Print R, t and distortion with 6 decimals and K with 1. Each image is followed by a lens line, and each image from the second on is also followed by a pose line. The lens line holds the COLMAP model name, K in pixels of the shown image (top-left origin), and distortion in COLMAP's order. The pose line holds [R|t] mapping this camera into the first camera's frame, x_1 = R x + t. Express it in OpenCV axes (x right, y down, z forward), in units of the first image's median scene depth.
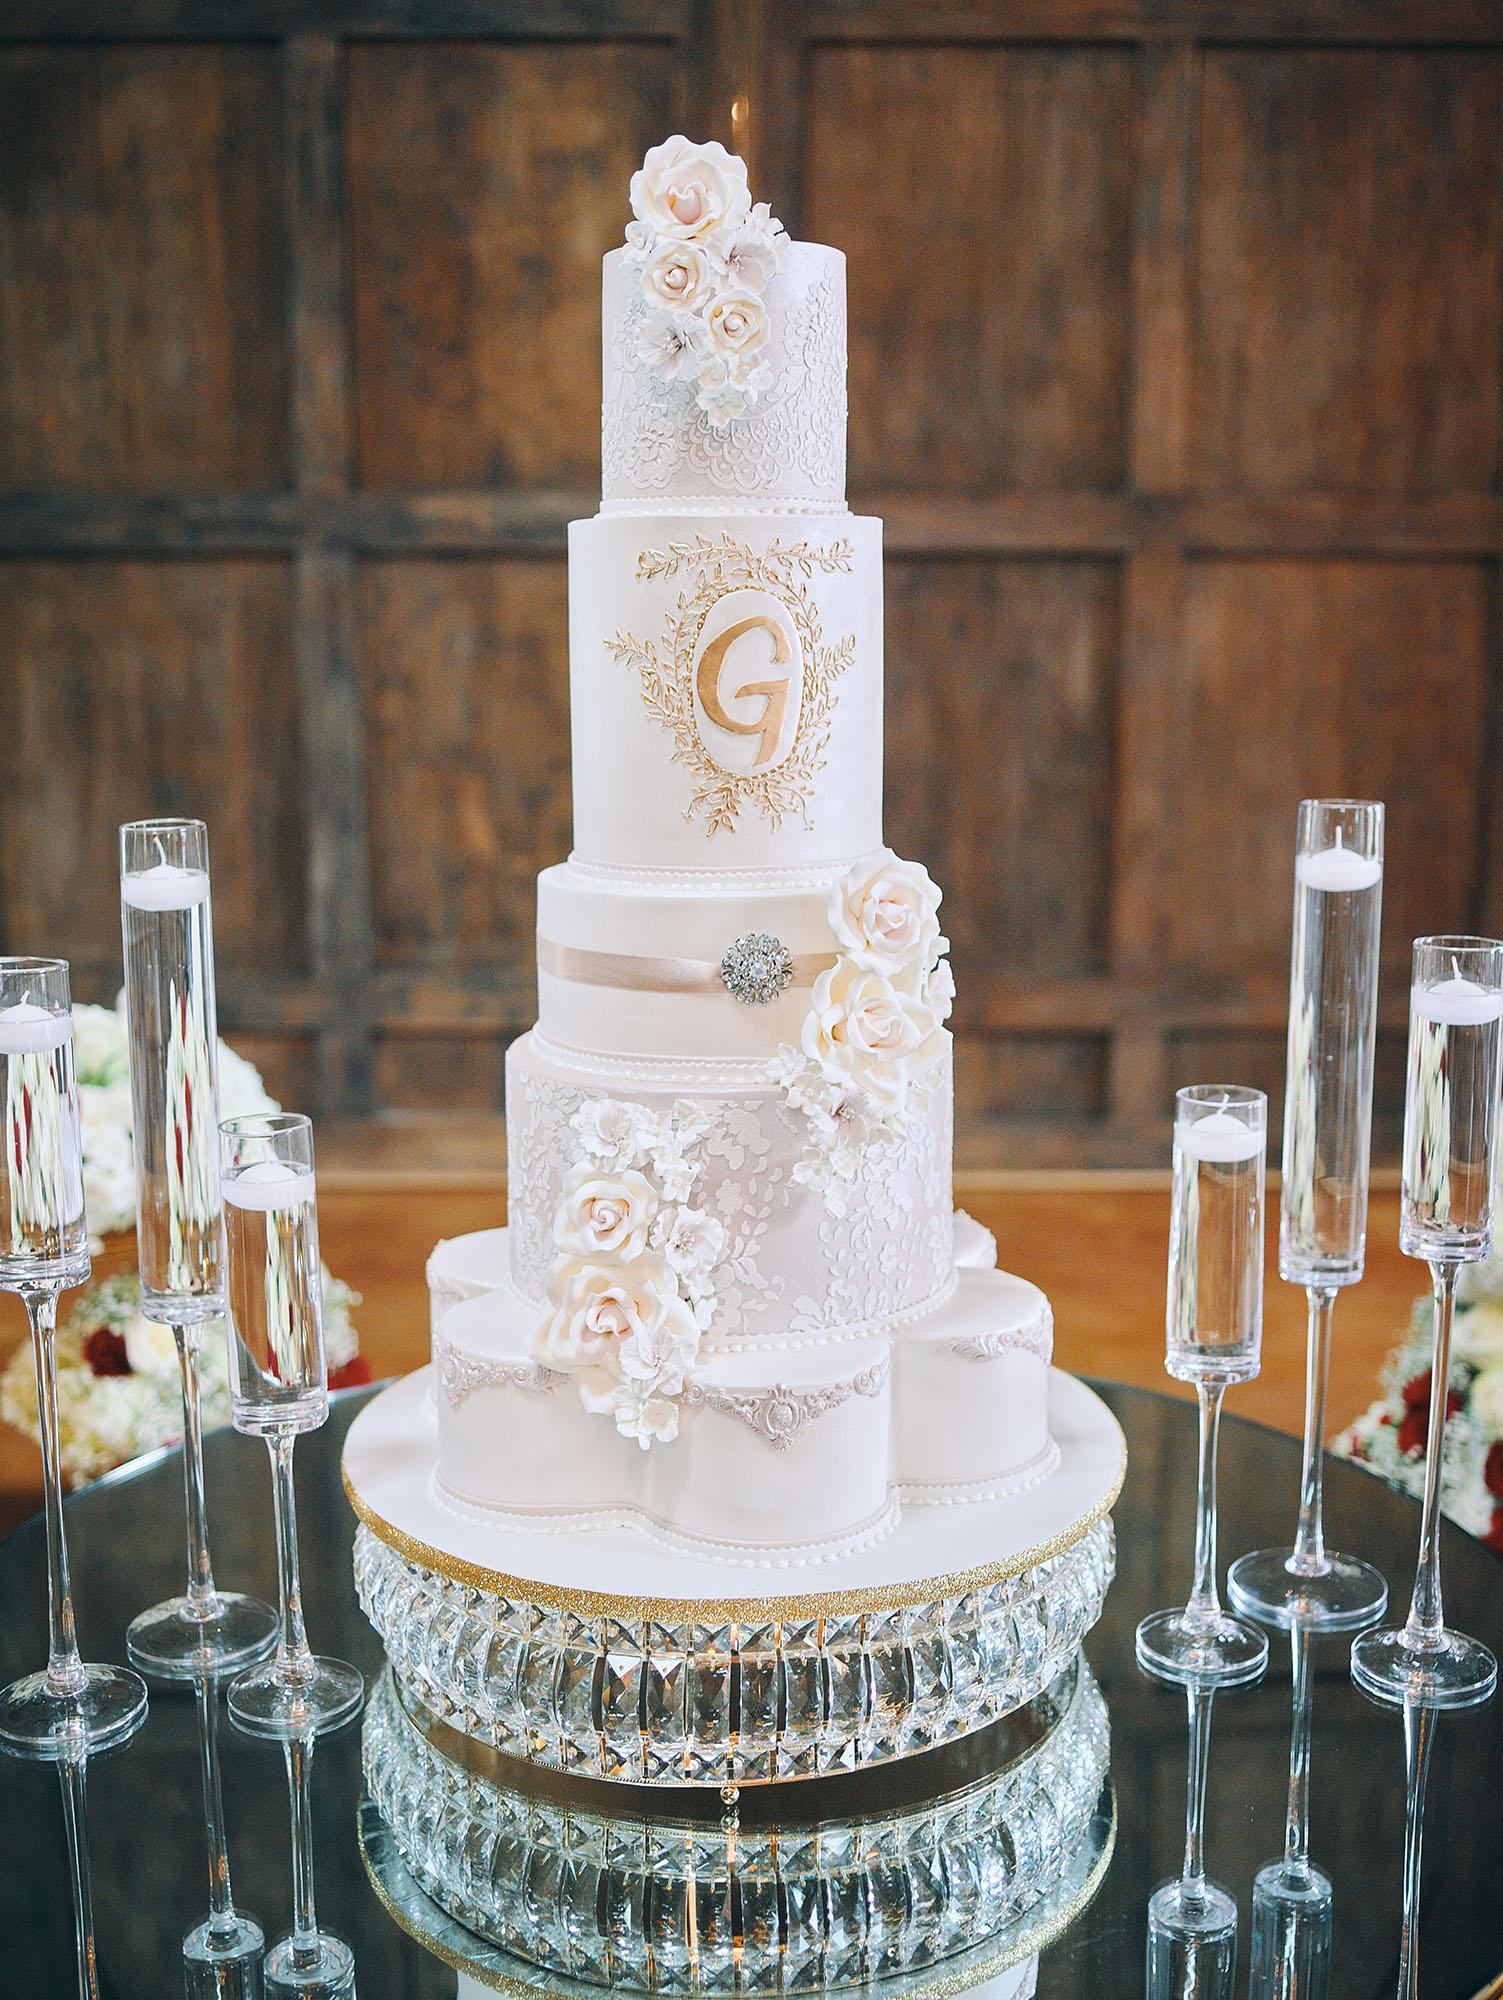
lens RADIAL K [[2160.1, 0, 770.0], [0, 2160.1, 1003.5], [0, 0, 1]] dist [-0.056132, 0.025177]
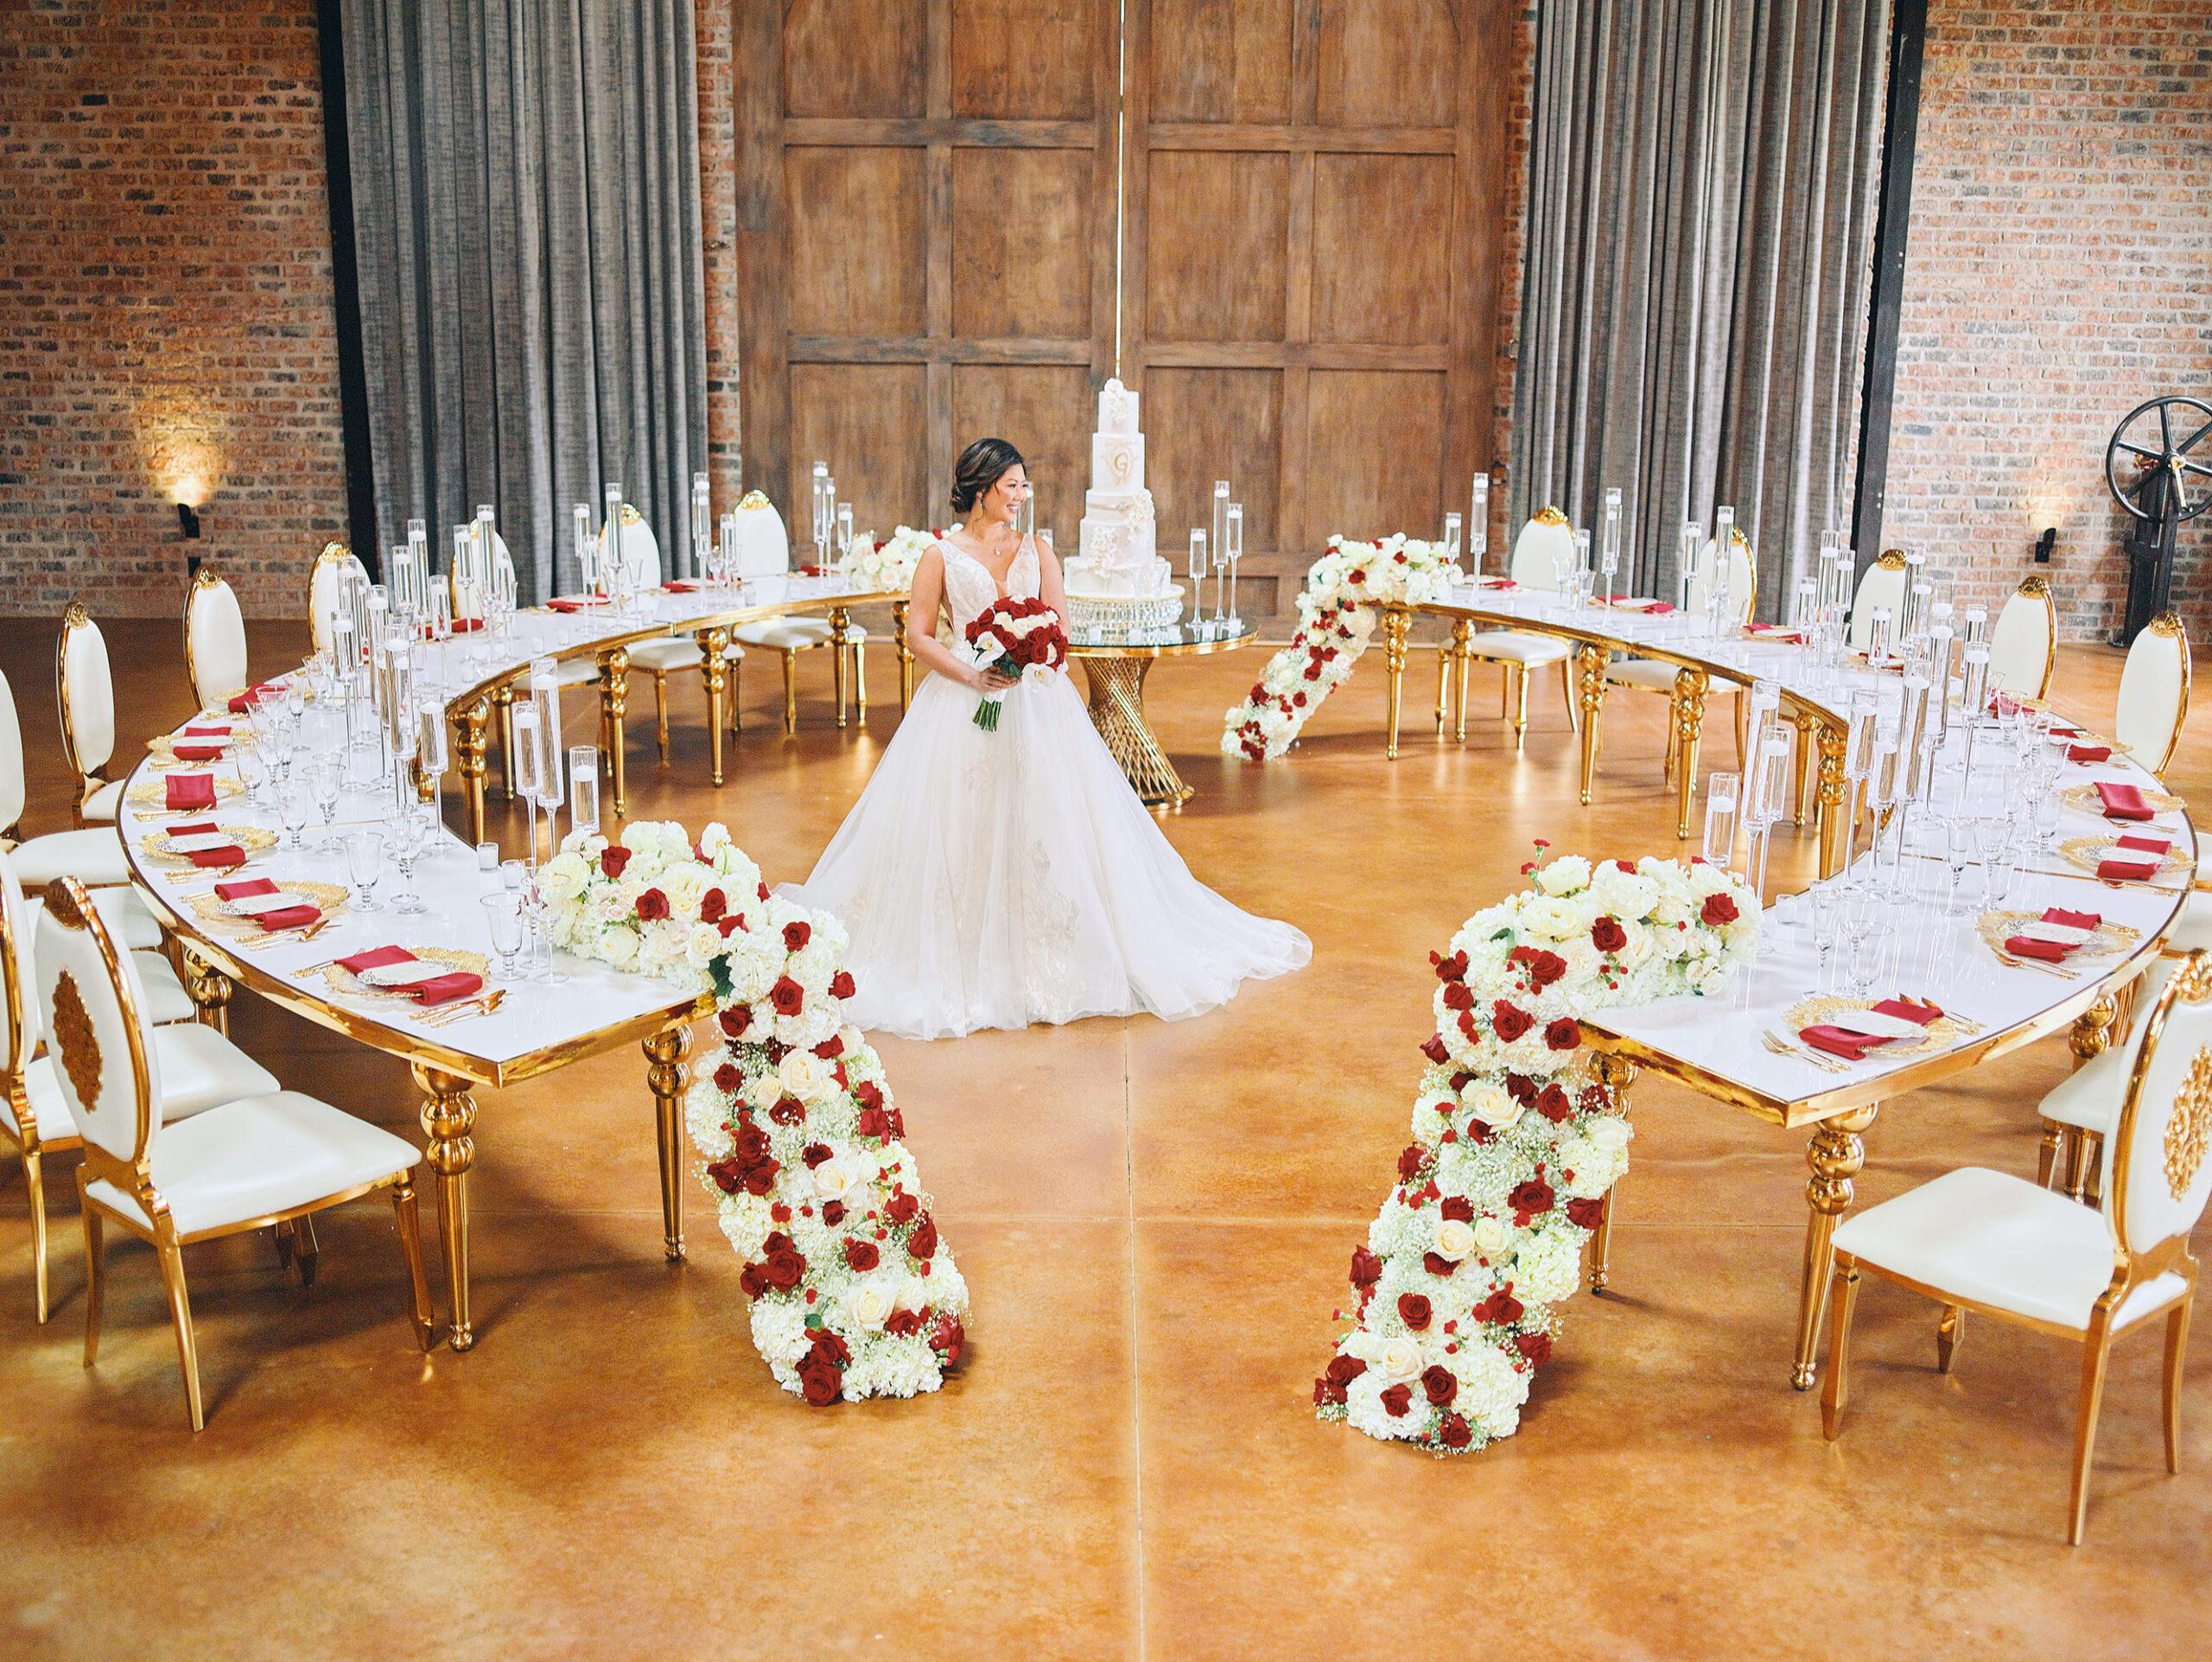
lens RADIAL K [[2305.7, 0, 1106.0], [0, 2305.7, 831.0], [0, 0, 1]] dist [-0.063811, 0.064661]
pose [[0.999819, 0.014908, -0.011825, 0.010892], [-0.014070, 0.997583, 0.068039, 0.128703], [0.012811, -0.067860, 0.997613, -1.580820]]
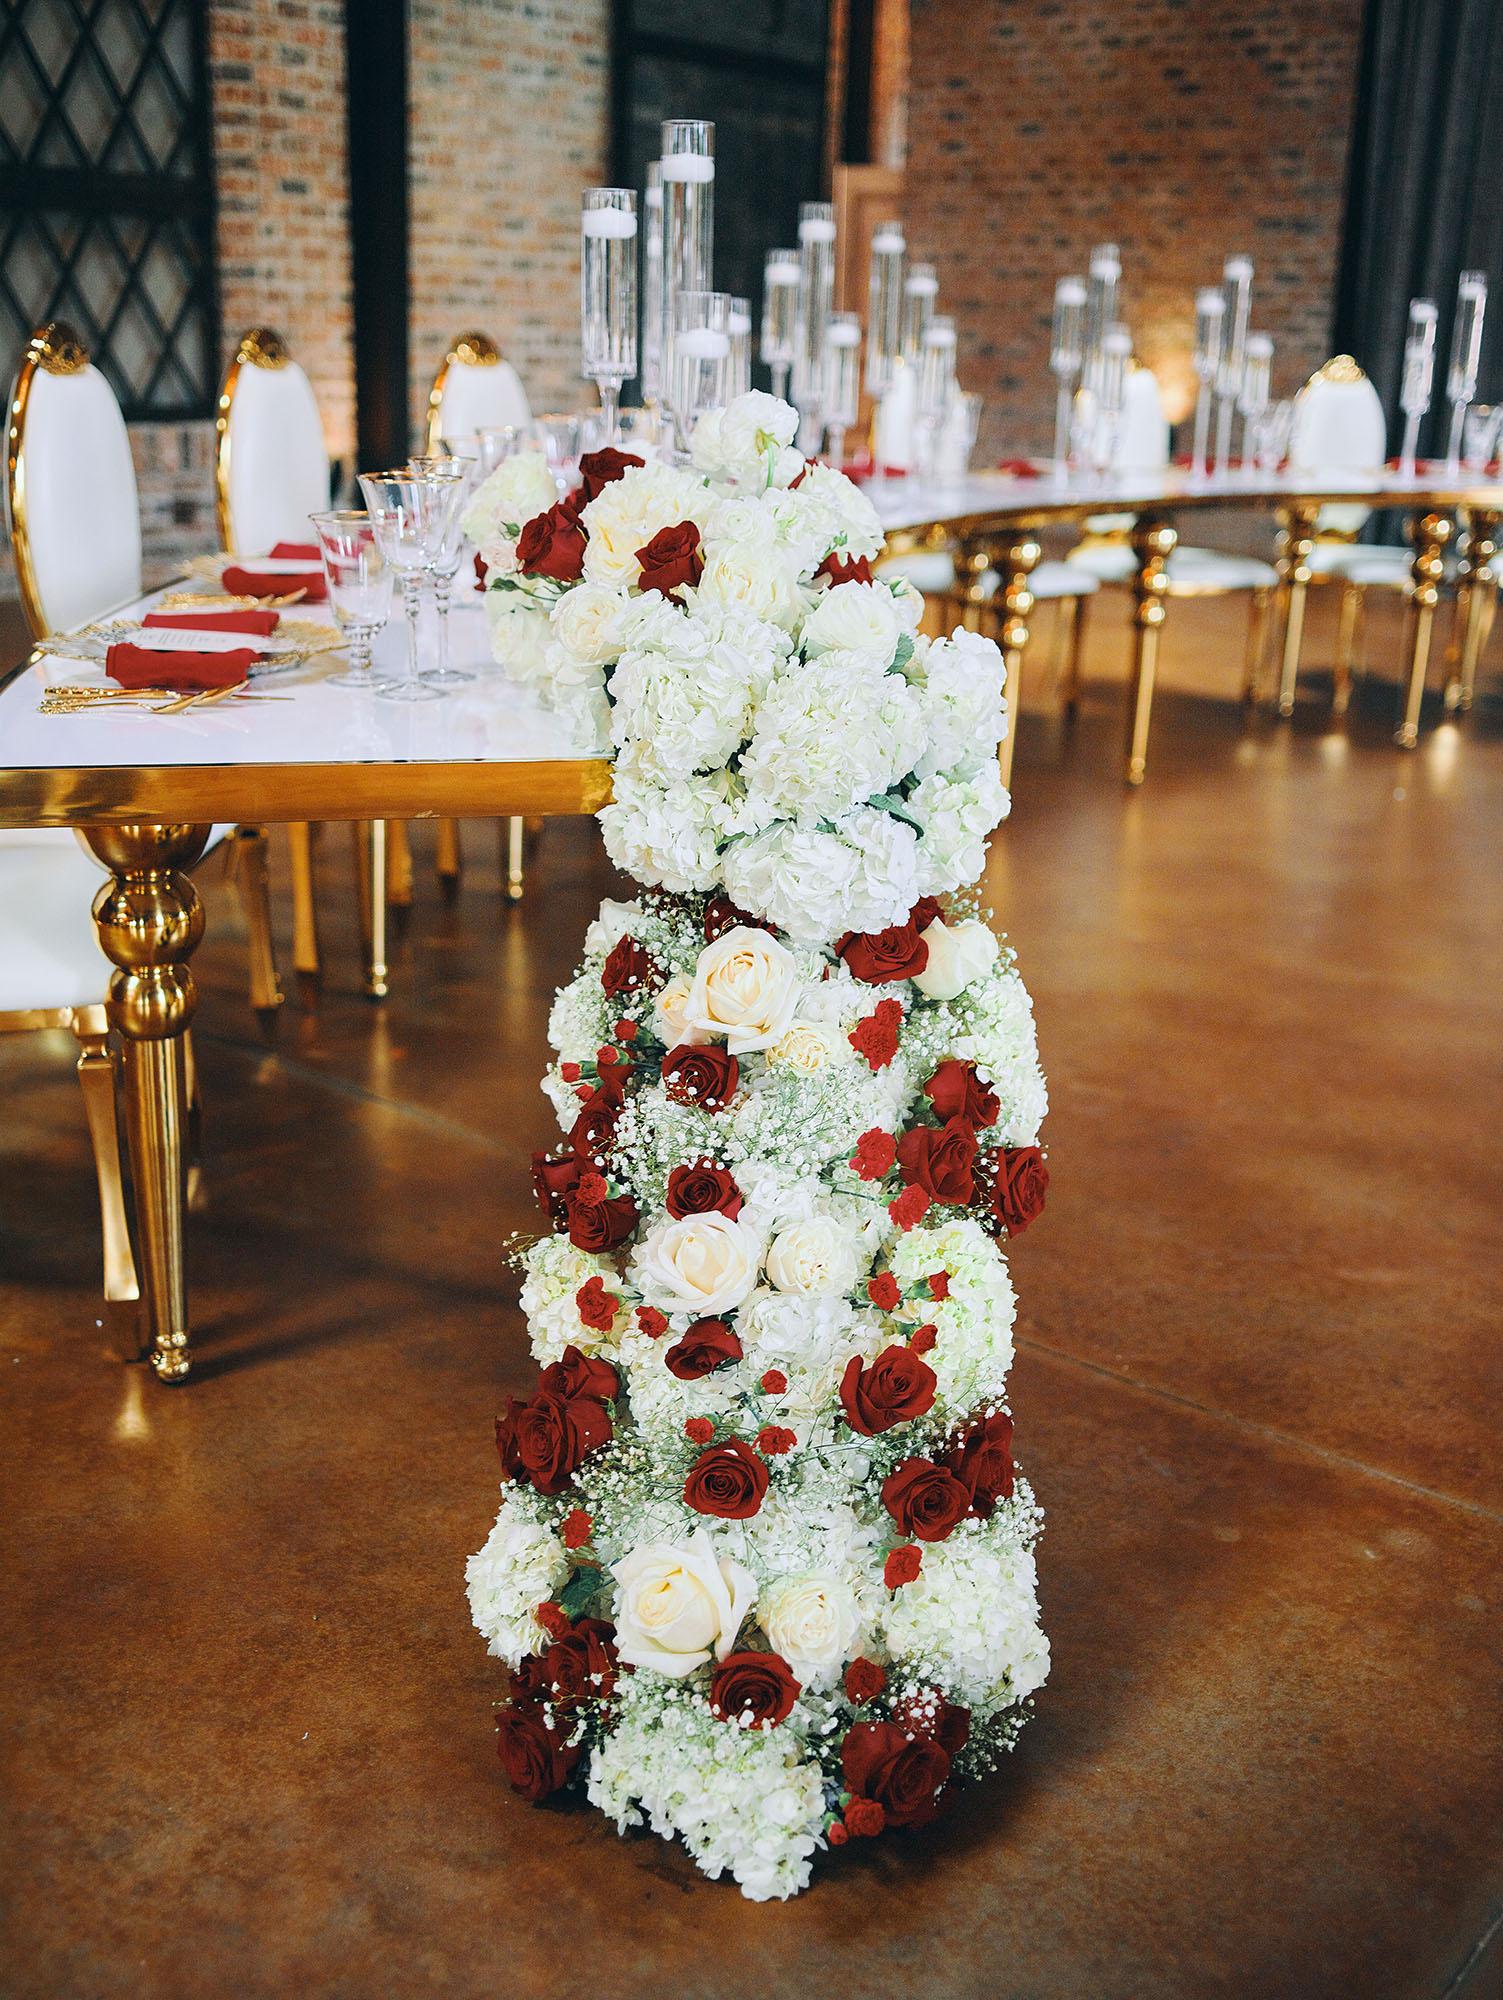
lens RADIAL K [[2084.4, 0, 751.5], [0, 2084.4, 1000.0], [0, 0, 1]] dist [-0.063811, 0.064661]
pose [[0.757380, 0.225737, -0.612714, 0.084328], [-0.145746, 0.973112, 0.178358, 0.230450], [0.636501, -0.045785, 0.769916, -0.935395]]
